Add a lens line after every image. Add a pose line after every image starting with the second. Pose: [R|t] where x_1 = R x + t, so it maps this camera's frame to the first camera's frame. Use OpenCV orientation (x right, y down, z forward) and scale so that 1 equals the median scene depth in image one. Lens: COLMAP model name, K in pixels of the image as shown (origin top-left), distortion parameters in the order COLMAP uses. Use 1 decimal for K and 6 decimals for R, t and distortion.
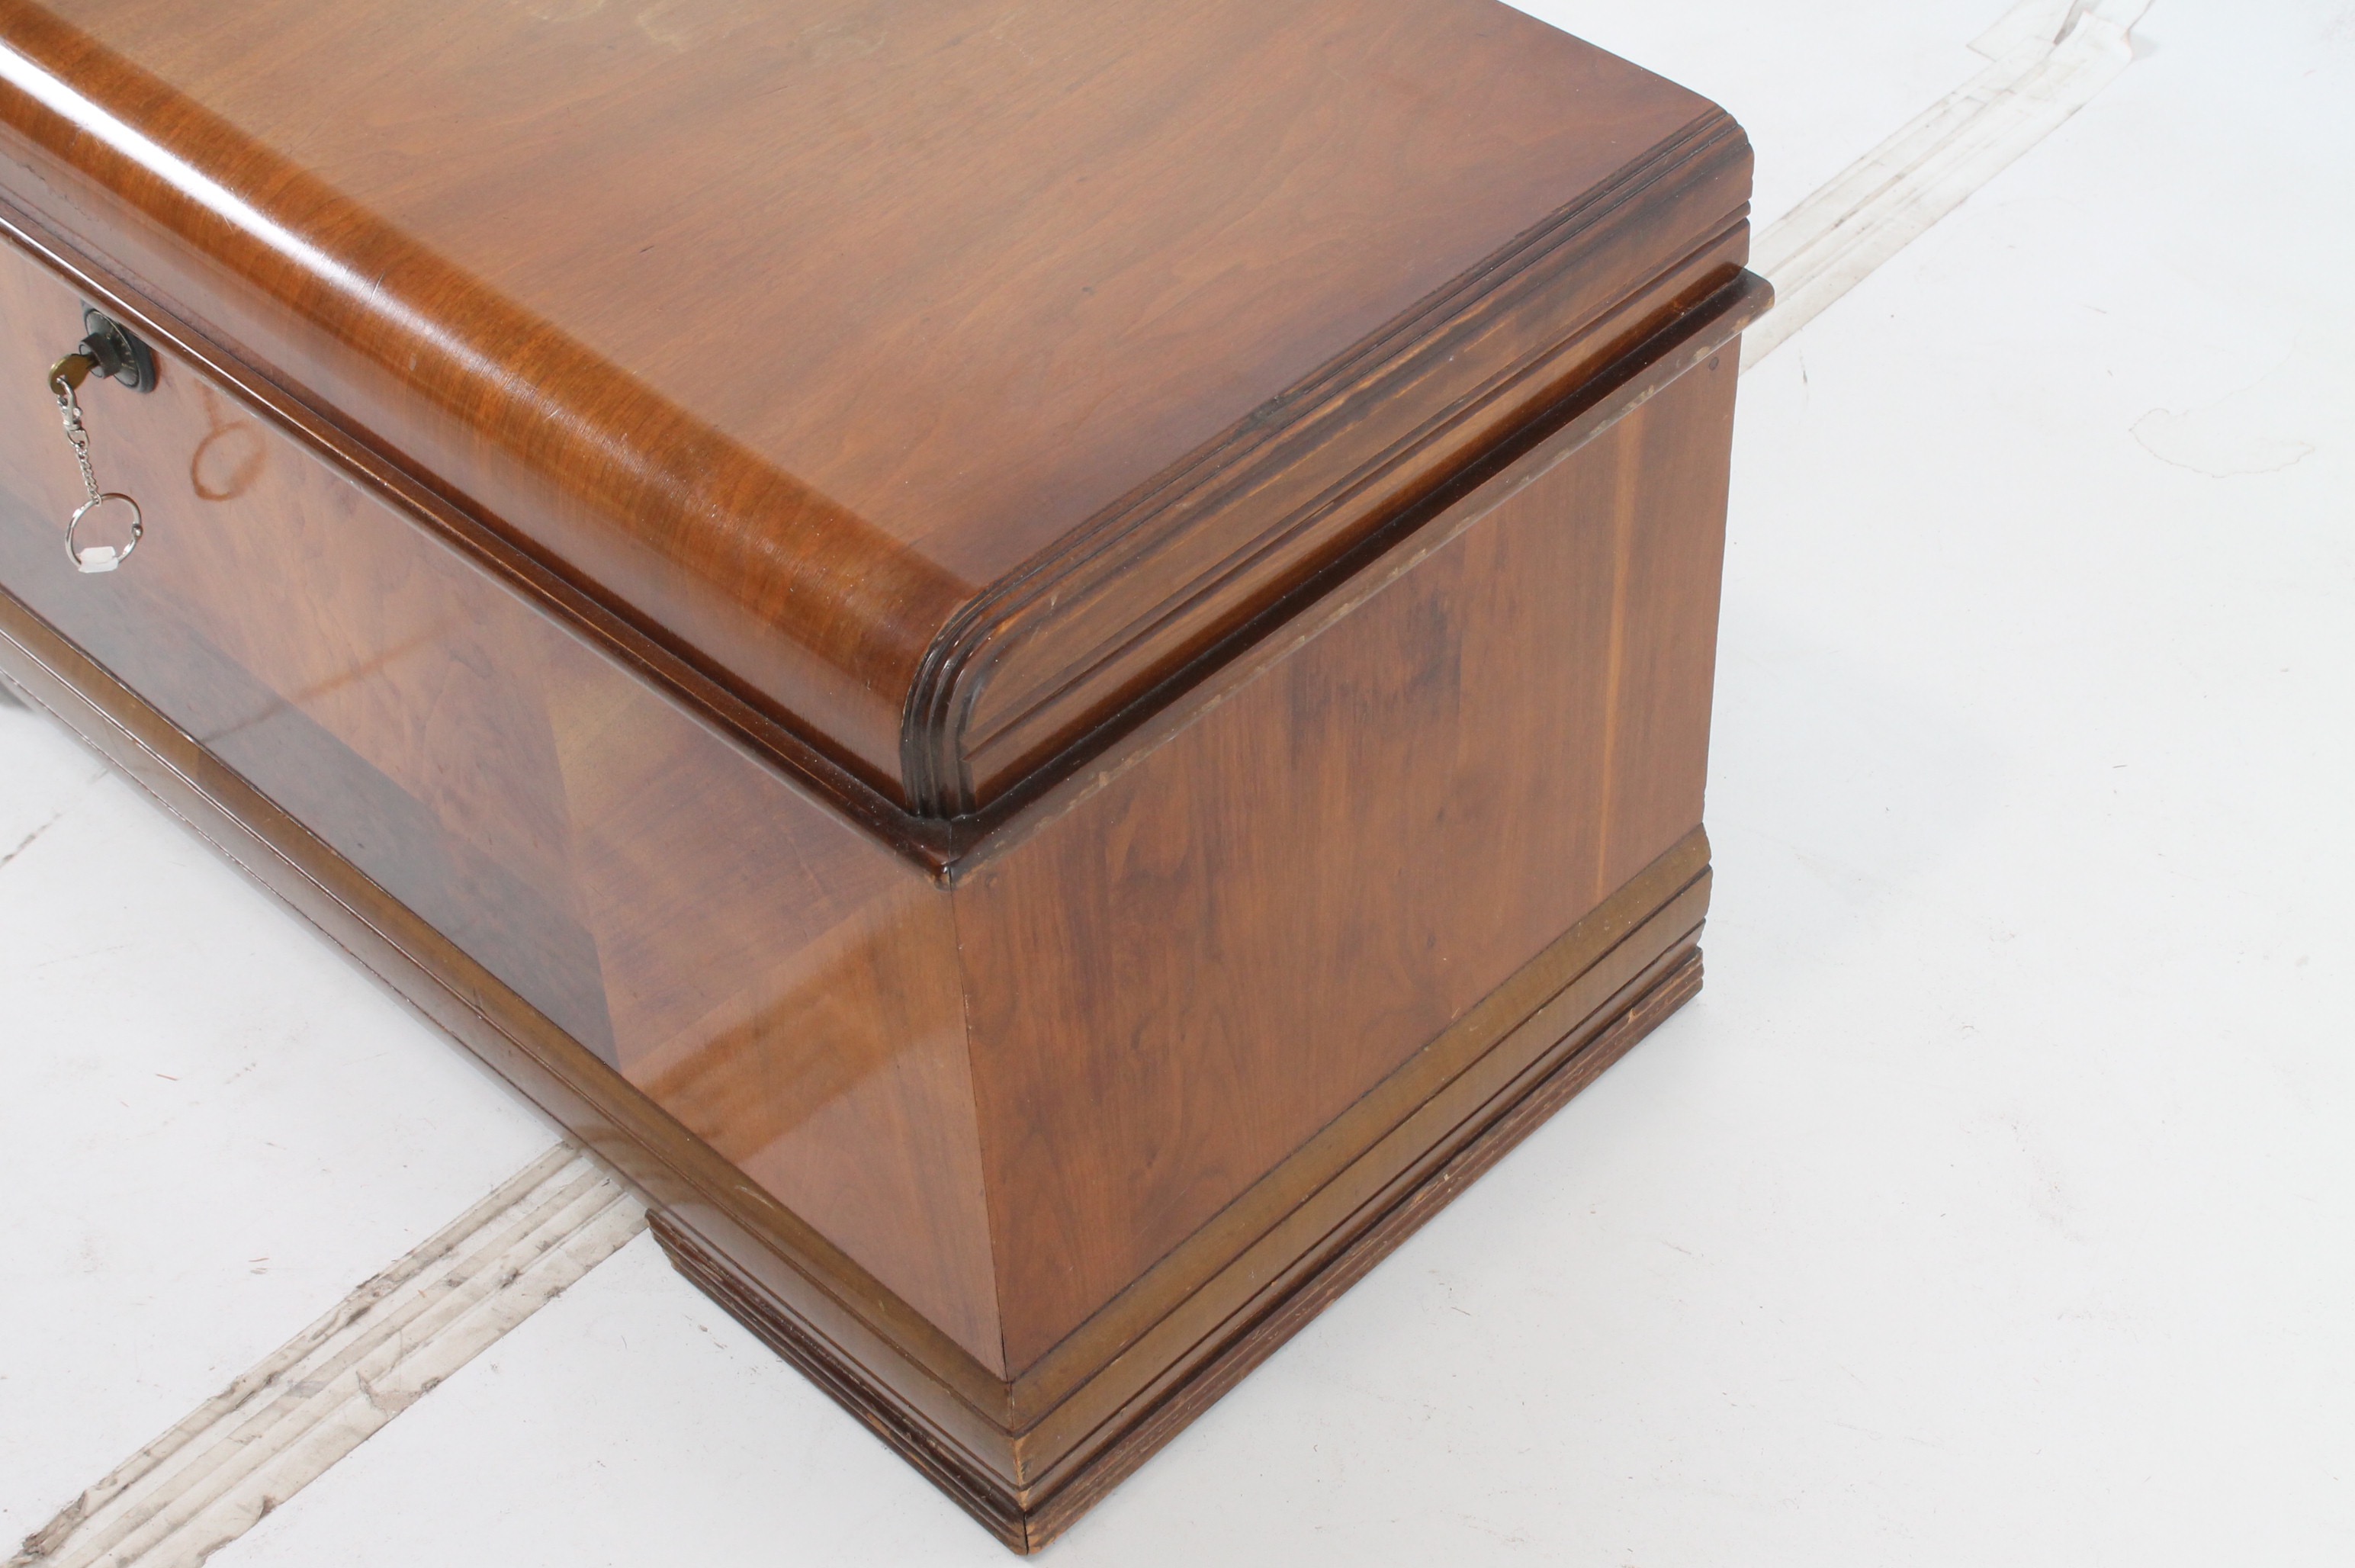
lens RADIAL K [[3672.9, 0, 1152.0], [0, 3672.9, 702.8], [0, 0, 1]] dist [0.011649, 0.000000]
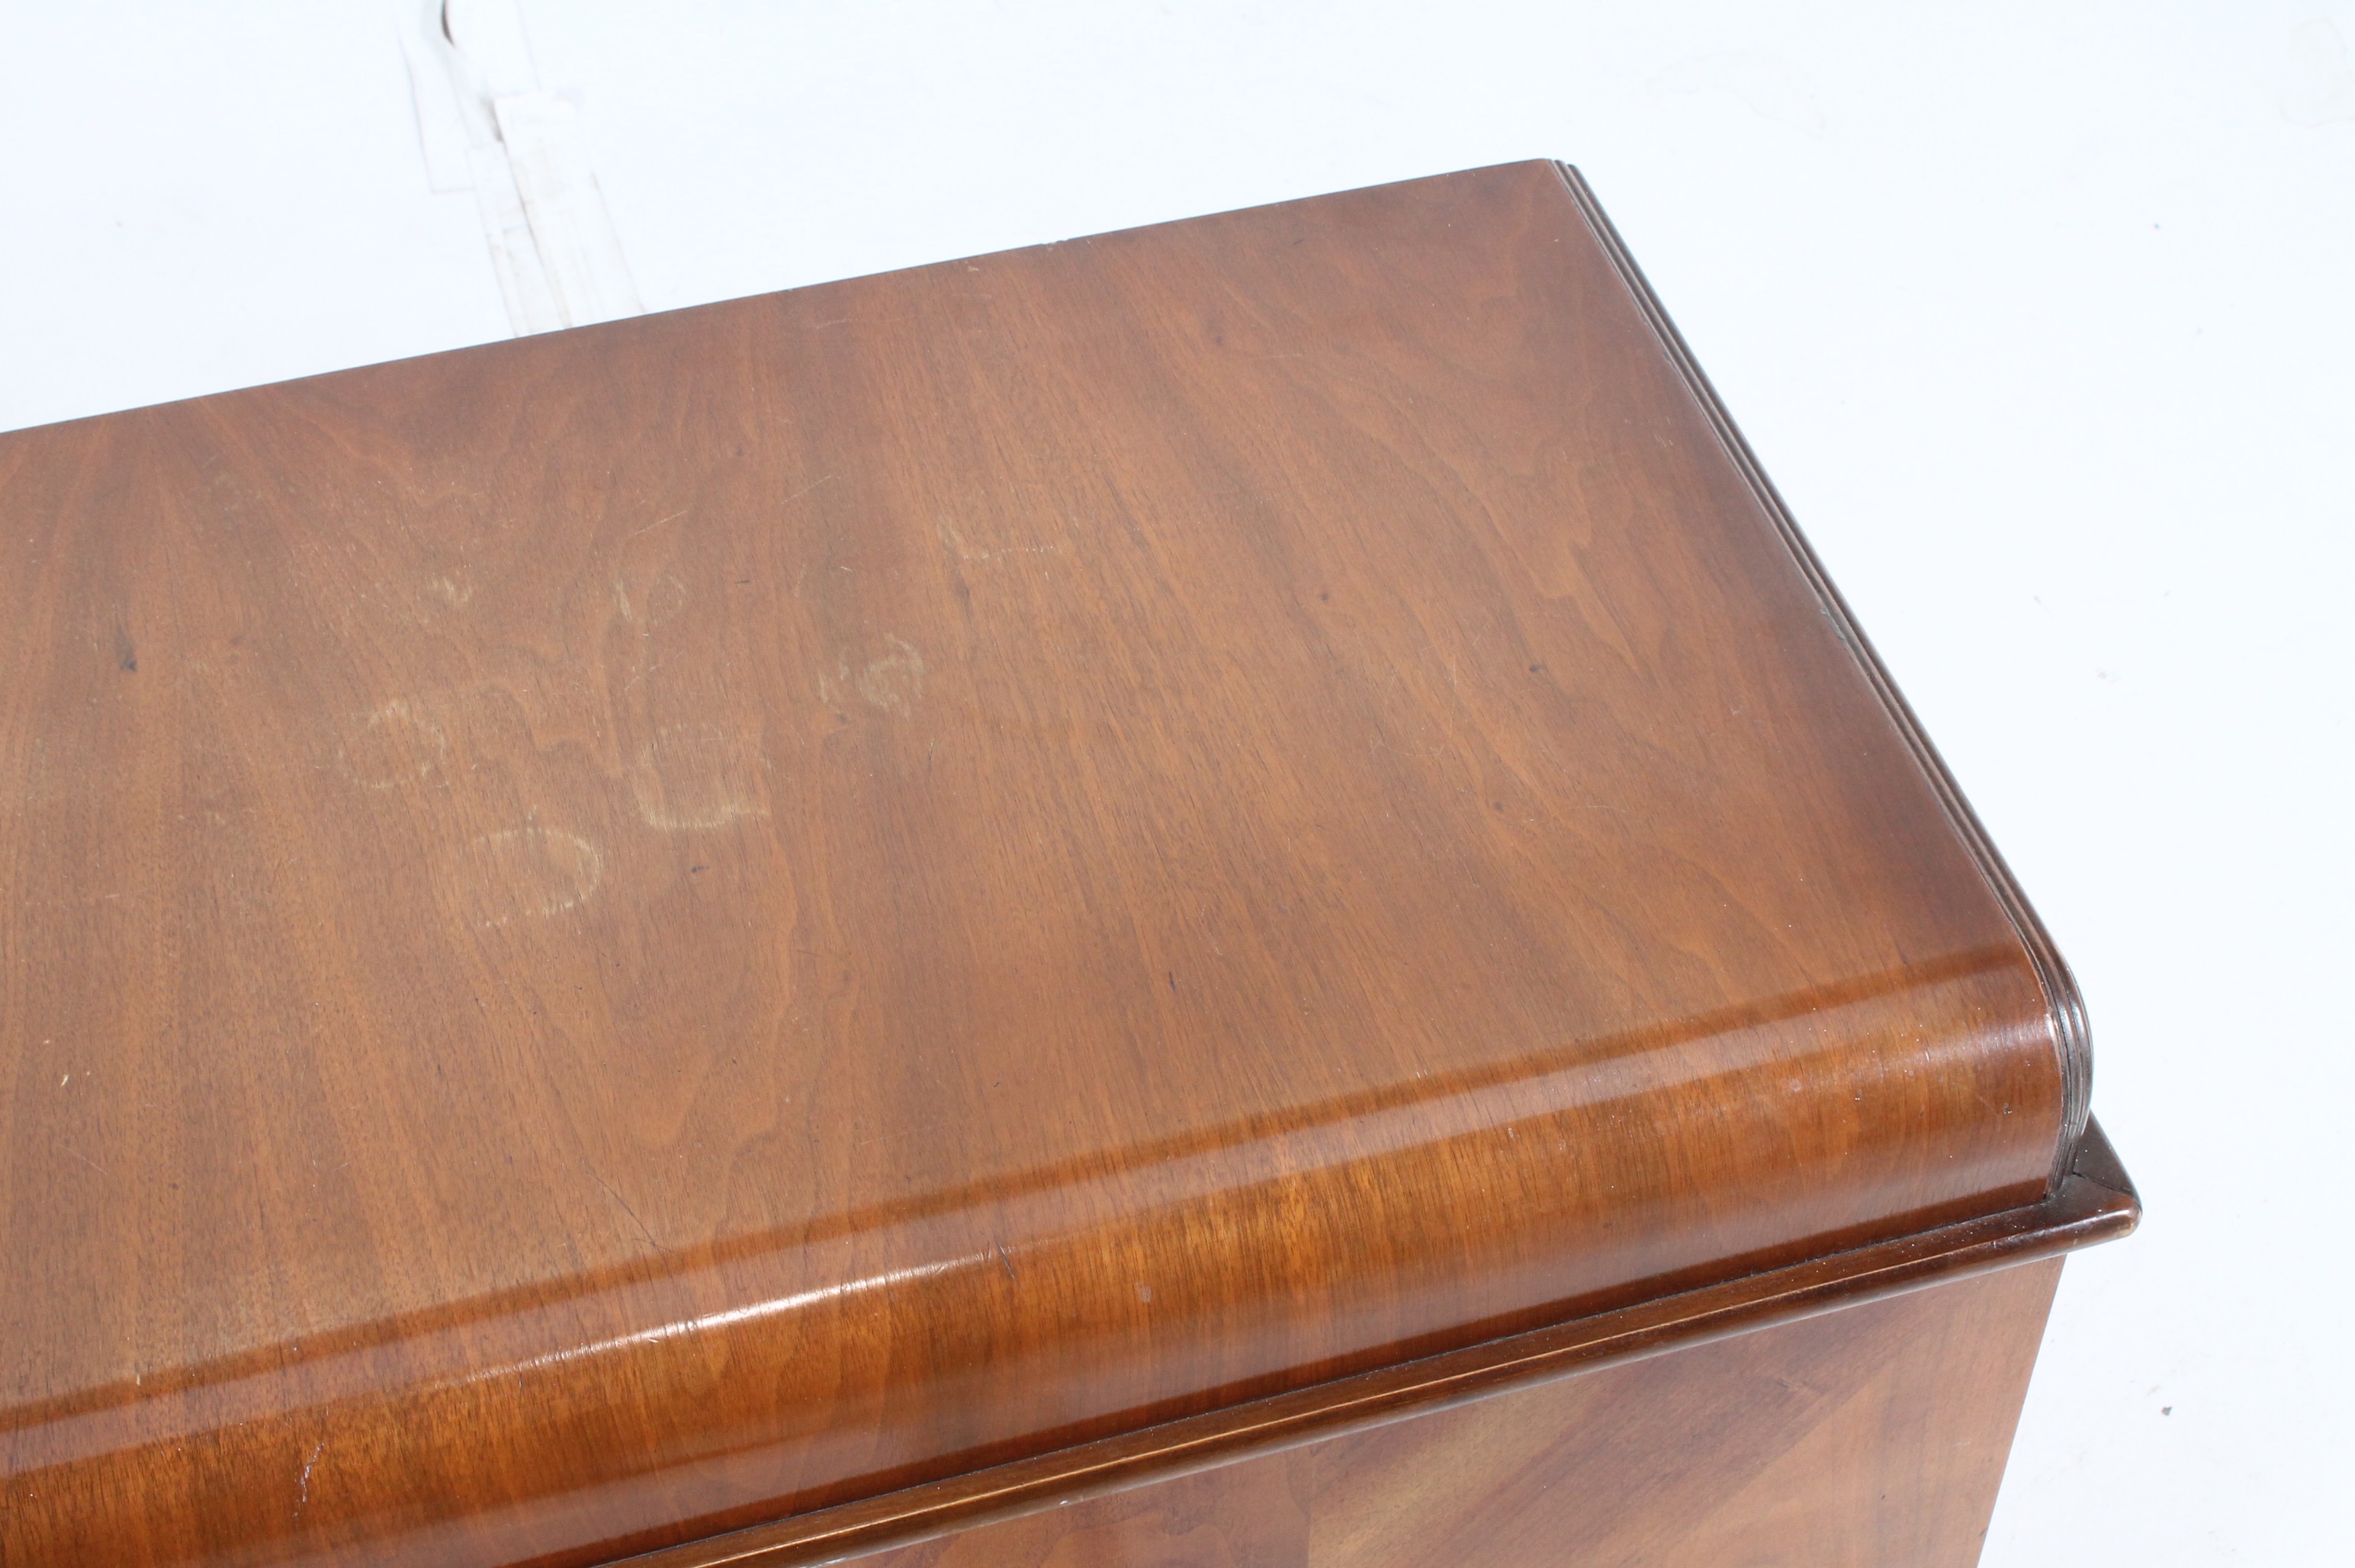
lens RADIAL K [[3672.9, 0, 1166.0], [0, 3672.9, 796.1], [0, 0, 1]] dist [0.011649, 0.000000]
pose [[0.482102, -0.597232, 0.641008, -0.572662], [0.569207, 0.769712, 0.289045, -0.354910], [-0.666018, 0.225517, 0.711028, 0.431276]]
